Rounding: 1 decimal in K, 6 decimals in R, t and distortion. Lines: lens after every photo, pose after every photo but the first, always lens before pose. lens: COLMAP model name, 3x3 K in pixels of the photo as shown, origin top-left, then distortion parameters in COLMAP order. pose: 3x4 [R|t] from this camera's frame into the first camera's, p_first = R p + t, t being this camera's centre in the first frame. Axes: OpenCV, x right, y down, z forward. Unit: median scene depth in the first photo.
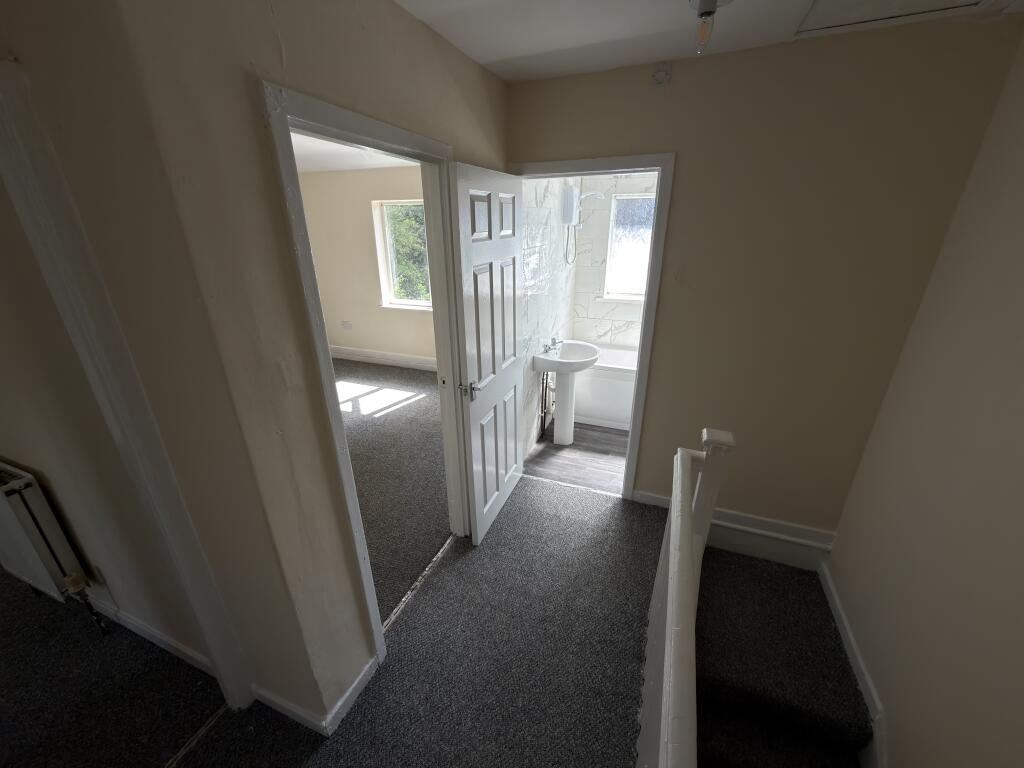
lens RADIAL K [[407.9, 0, 511.8], [0, 407.9, 384.0], [0, 0, 1]] dist [0.001436, -0.000046]
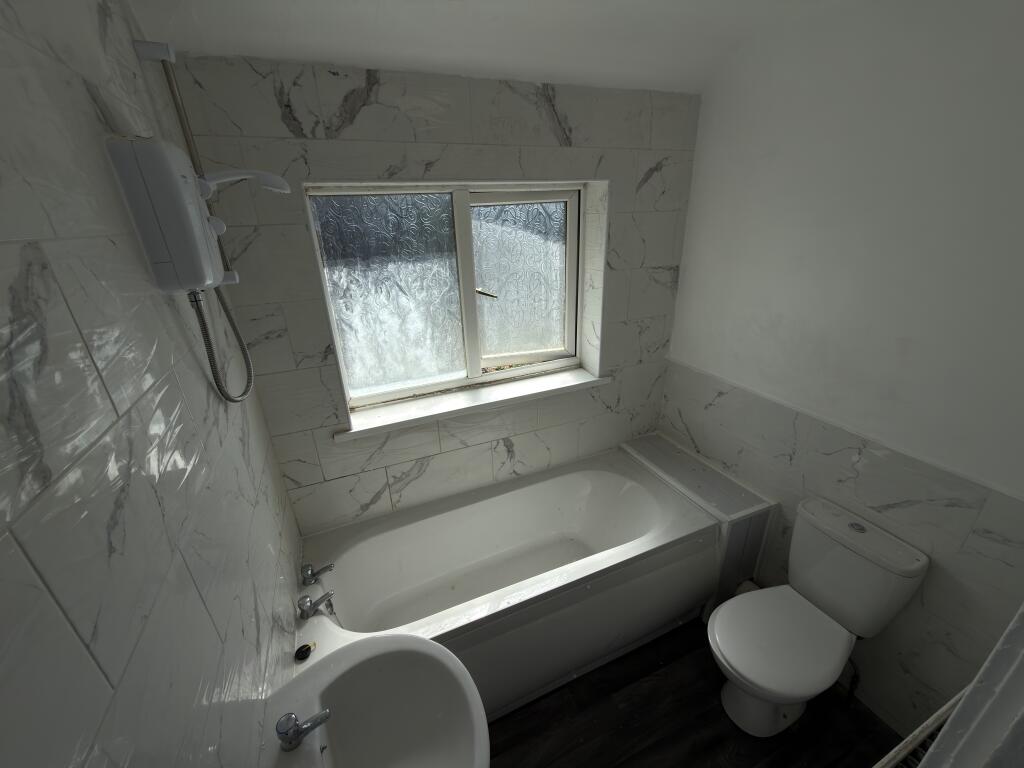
lens RADIAL K [[407.9, 0, 511.3], [0, 407.9, 385.4], [0, 0, 1]] dist [0.001436, -0.000046]
pose [[0.697120, -0.297032, 0.652530, 0.082527], [0.296438, 0.948117, 0.114889, -0.267090], [-0.652801, 0.113343, 0.749002, 0.598426]]
